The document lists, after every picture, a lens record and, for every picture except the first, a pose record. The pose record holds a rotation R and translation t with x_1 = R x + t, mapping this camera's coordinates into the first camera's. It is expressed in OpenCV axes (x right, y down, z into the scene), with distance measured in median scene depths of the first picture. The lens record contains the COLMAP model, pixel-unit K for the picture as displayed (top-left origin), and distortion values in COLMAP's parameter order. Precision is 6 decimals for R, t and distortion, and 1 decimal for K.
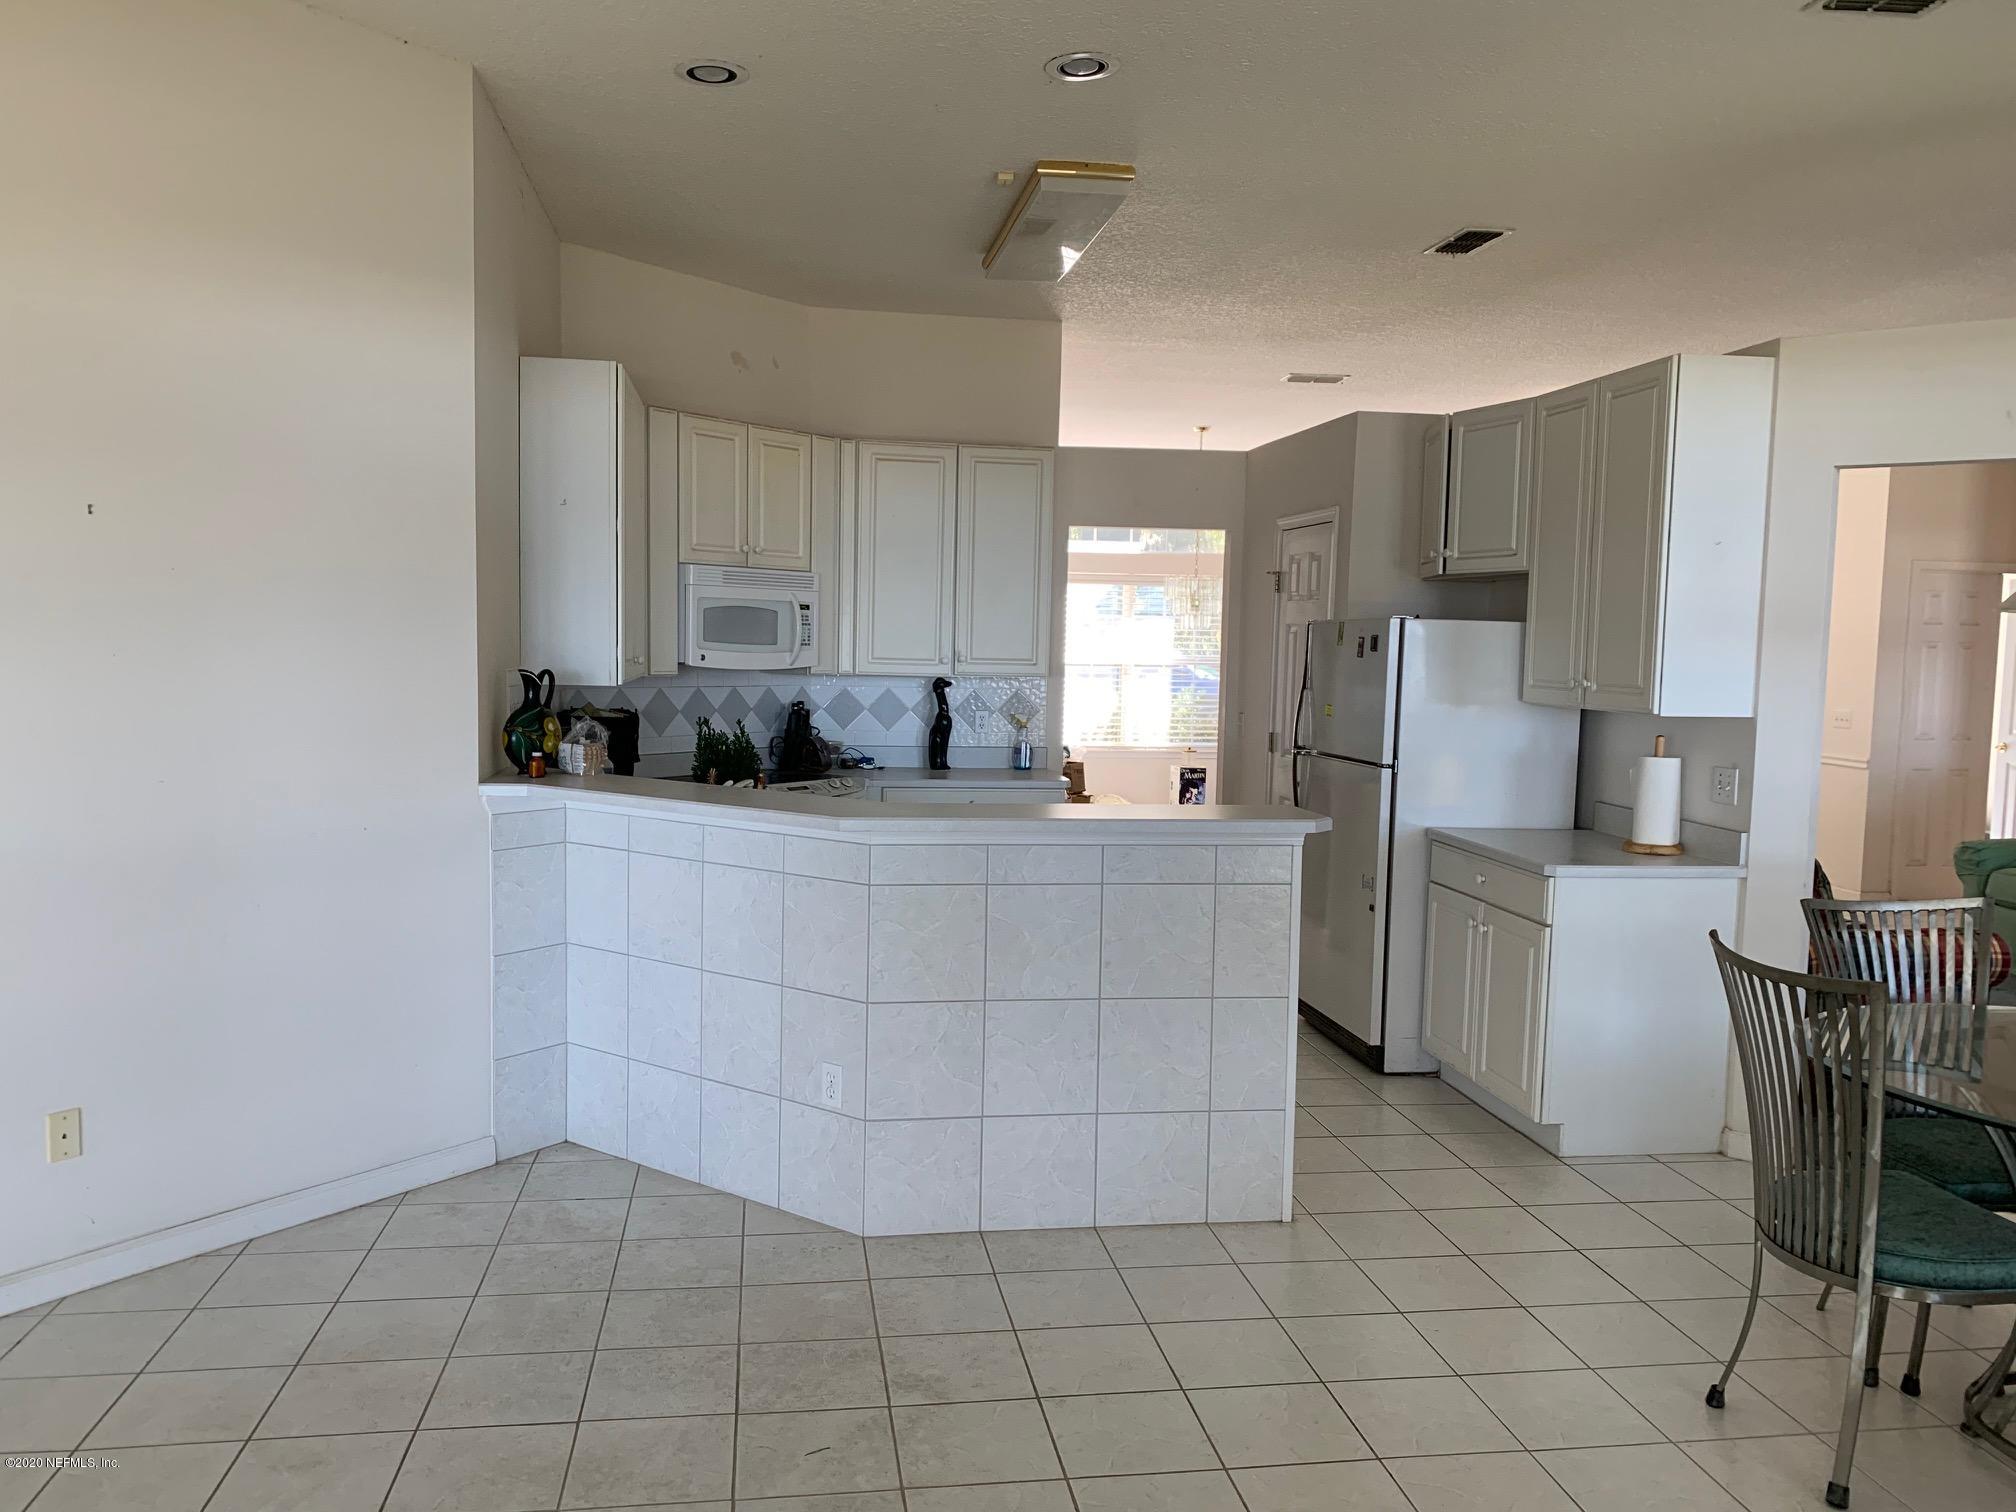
lens RADIAL K [[1541.5, 0, 1005.0], [0, 1541.5, 766.0], [0, 0, 1]] dist [0.035550, -0.033837]
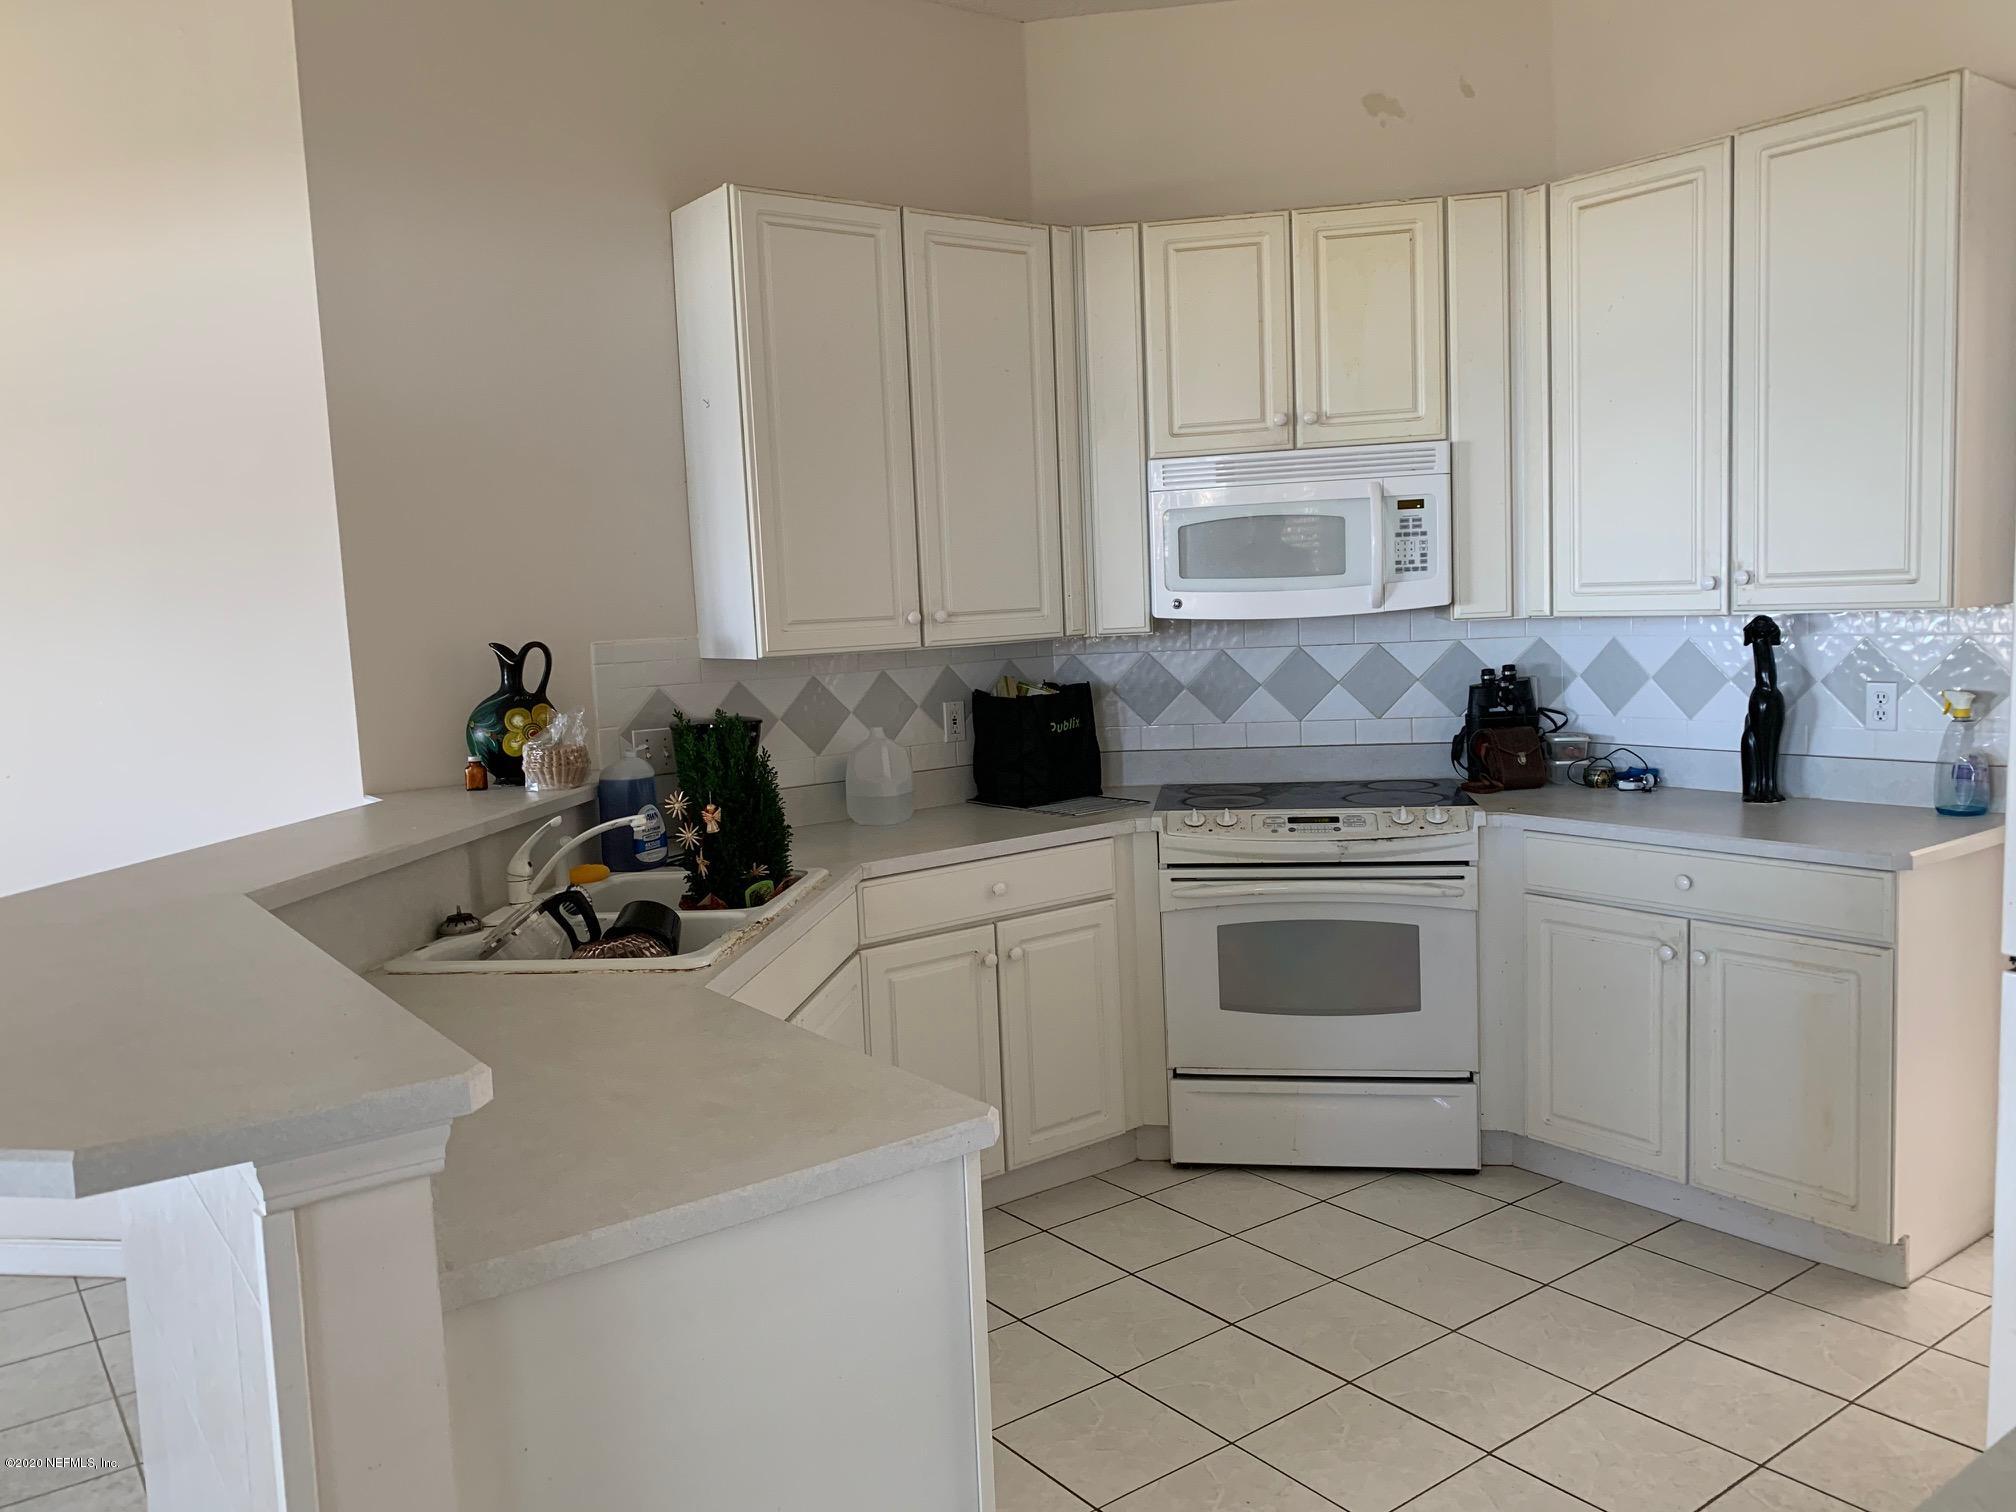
lens RADIAL K [[1541.5, 0, 1005.0], [0, 1541.5, 766.0], [0, 0, 1]] dist [0.035550, -0.033837]
pose [[0.466569, 0.060453, -0.882416, 0.381876], [-0.022153, 0.998147, 0.056669, -0.042161], [0.884207, -0.006892, 0.467044, 0.720079]]
